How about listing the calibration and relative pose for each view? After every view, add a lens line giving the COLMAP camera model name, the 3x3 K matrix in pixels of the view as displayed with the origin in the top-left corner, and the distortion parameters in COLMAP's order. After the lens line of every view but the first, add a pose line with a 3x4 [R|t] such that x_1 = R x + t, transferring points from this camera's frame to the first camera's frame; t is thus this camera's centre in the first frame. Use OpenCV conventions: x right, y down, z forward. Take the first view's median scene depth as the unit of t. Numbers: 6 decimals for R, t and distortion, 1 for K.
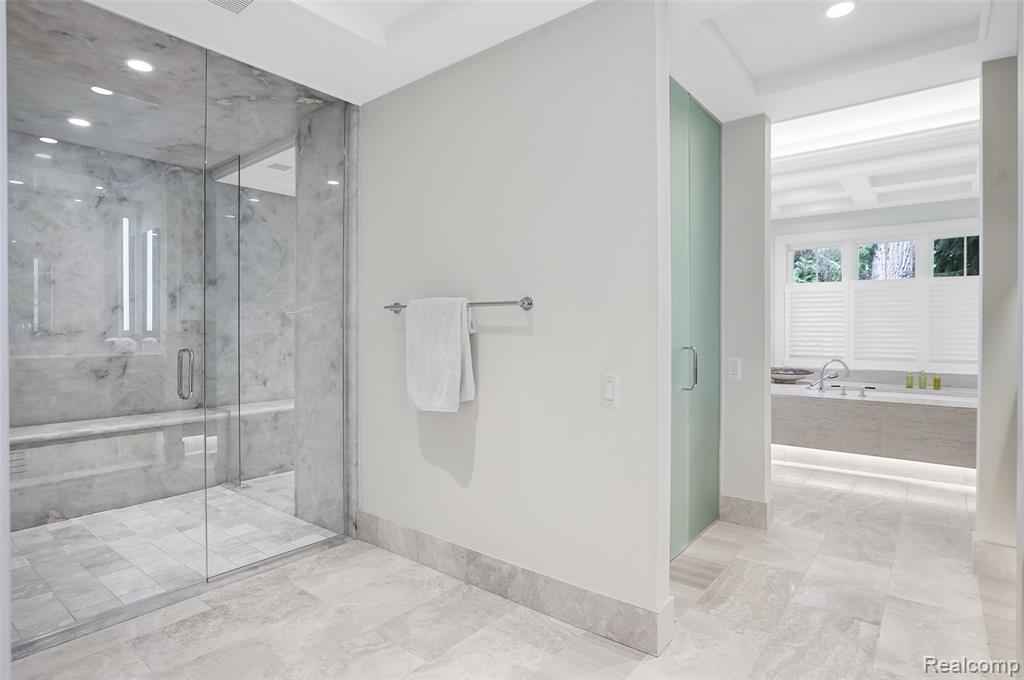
lens RADIAL K [[545.2, 0, 512.0], [0, 545.2, 340.0], [0, 0, 1]] dist [-0.002977, -0.000386]
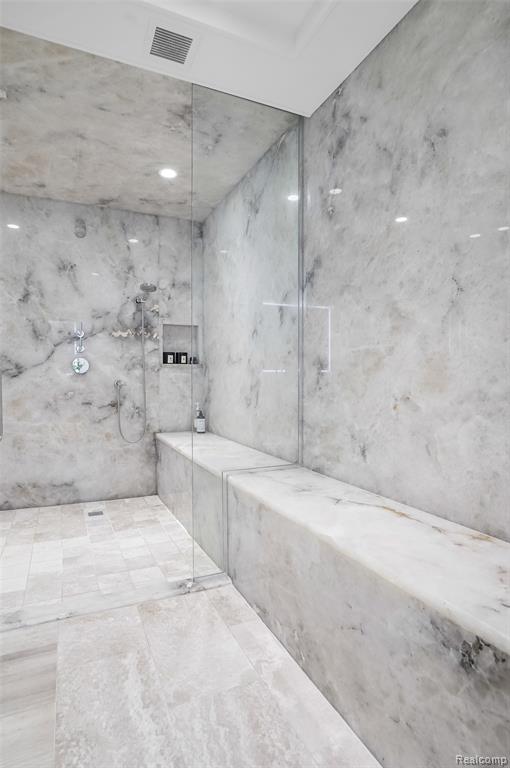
lens RADIAL K [[408.9, 0, 255.0], [0, 408.9, 384.0], [0, 0, 1]] dist [-0.002977, -0.000386]
pose [[-0.463434, 0.015570, -0.885994, -0.081147], [-0.014164, 0.999588, 0.024974, 0.009345], [0.886018, 0.024123, -0.463023, 1.089759]]
